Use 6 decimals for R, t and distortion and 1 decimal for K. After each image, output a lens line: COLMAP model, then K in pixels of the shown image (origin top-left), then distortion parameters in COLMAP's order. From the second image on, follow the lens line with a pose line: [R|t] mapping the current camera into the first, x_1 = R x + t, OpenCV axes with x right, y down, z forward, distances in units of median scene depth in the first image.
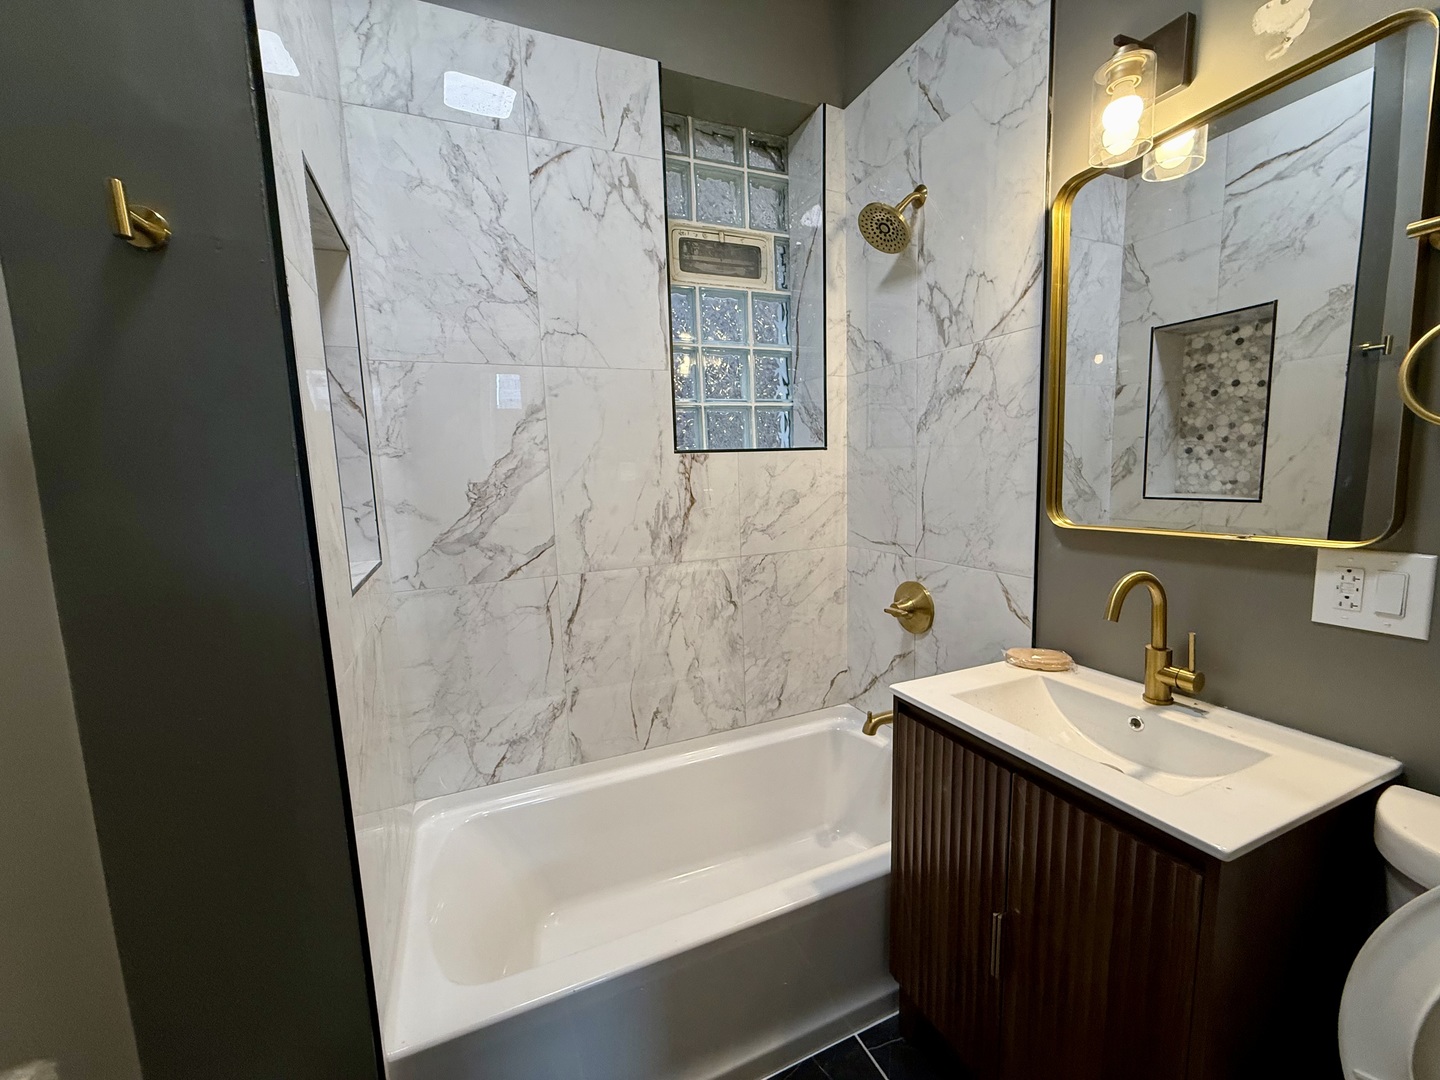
lens RADIAL K [[571.9, 0, 717.7], [0, 571.9, 539.4], [0, 0, 1]] dist [-0.000568, 0.000039]
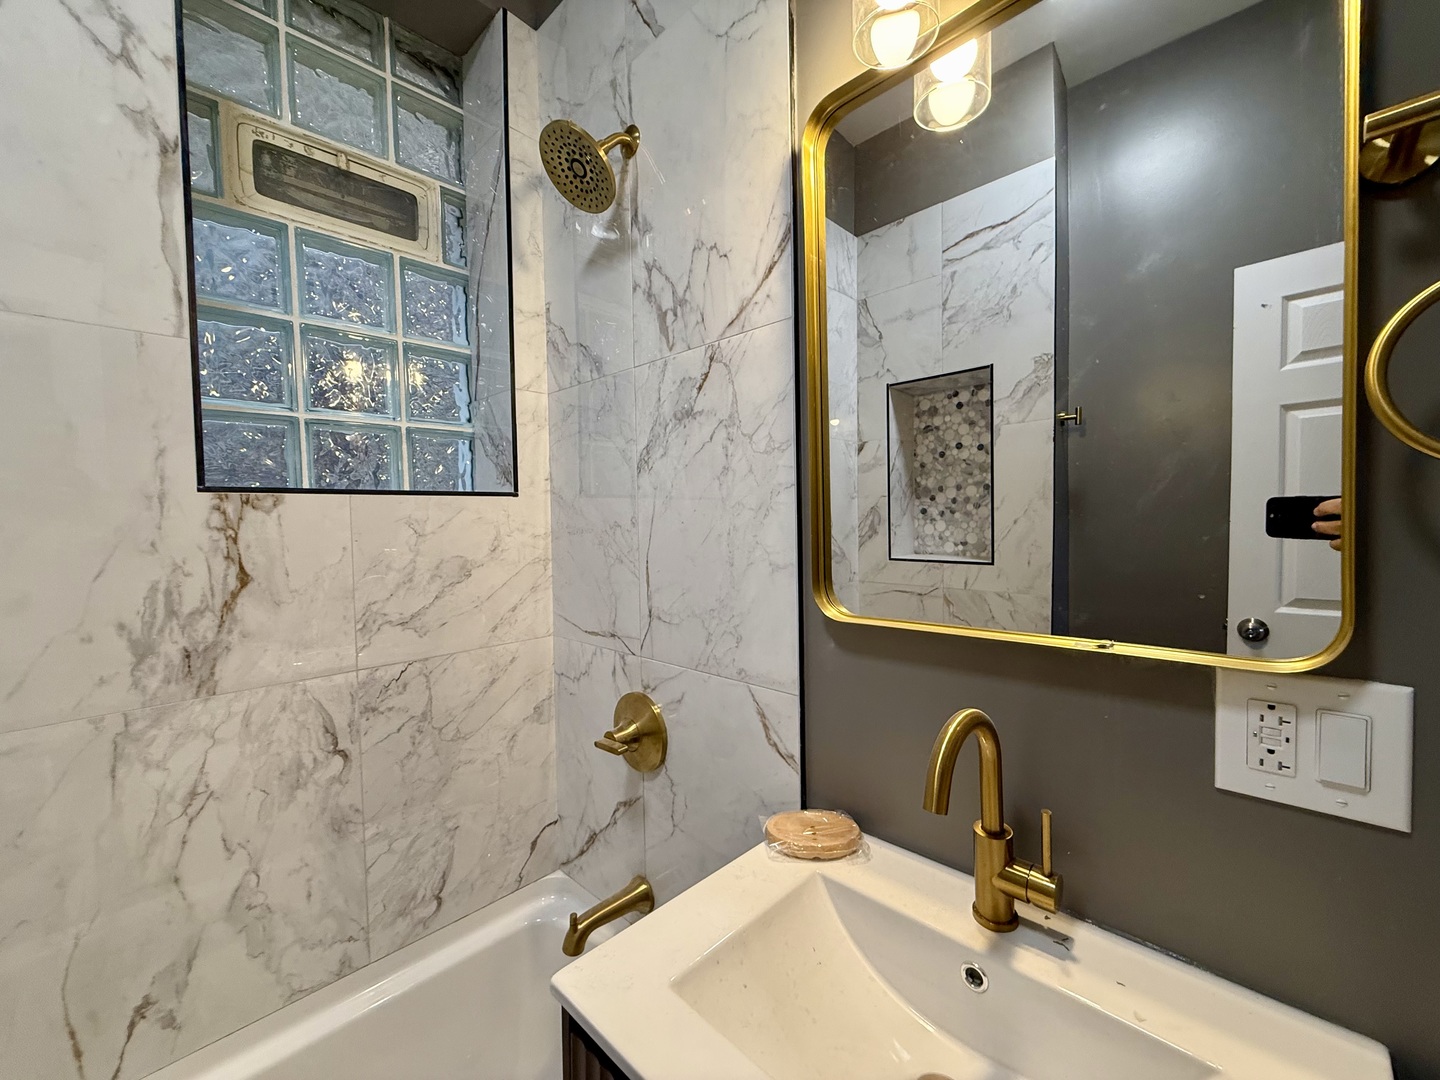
lens RADIAL K [[571.9, 0, 717.7], [0, 571.9, 539.4], [0, 0, 1]] dist [-0.000568, 0.000039]
pose [[0.924331, 0.004625, 0.381564, 0.163059], [0.031915, 0.995486, -0.089382, -0.041049], [-0.380255, 0.094796, 0.920011, 0.314379]]
